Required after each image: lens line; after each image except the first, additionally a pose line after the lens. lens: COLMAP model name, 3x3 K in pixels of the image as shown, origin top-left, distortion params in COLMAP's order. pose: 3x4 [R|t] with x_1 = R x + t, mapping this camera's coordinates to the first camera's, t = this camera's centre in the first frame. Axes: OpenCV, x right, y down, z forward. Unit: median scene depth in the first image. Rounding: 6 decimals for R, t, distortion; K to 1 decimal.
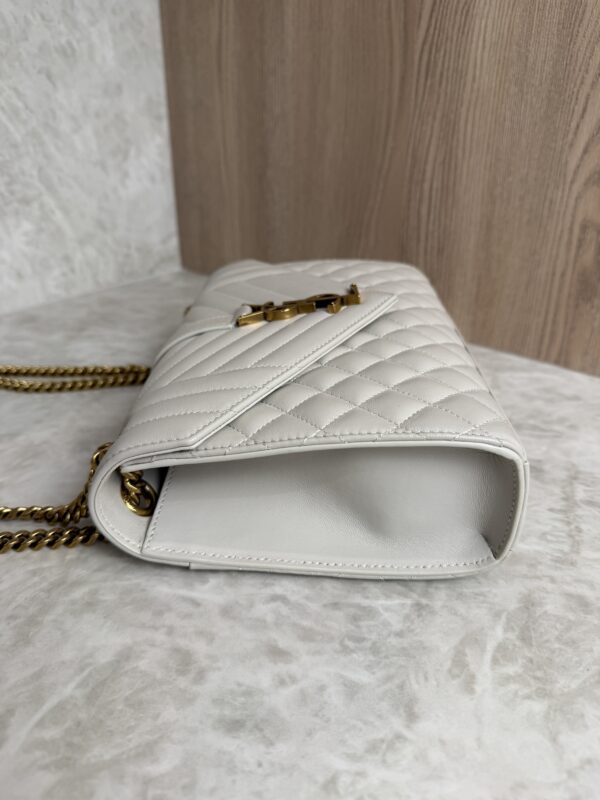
lens RADIAL K [[603.8, 0, 296.7], [0, 603.8, 396.0], [0, 0, 1]] dist [-0.037654, 0.009054]
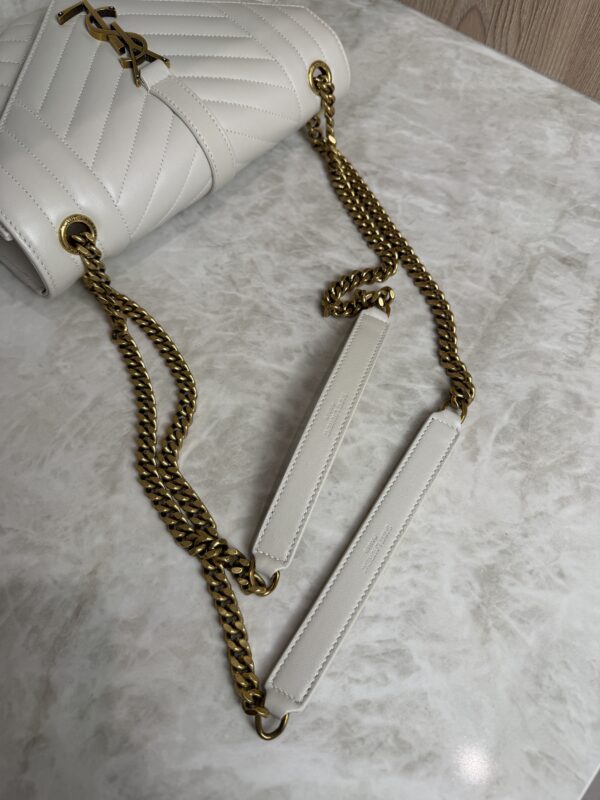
lens RADIAL K [[603.8, 0, 286.9], [0, 603.8, 405.0], [0, 0, 1]] dist [-0.037654, 0.009054]
pose [[0.994920, 0.085076, -0.053812, -0.051803], [-0.039468, 0.821427, 0.568946, -0.228680], [0.092606, -0.563932, 0.820612, -0.090443]]
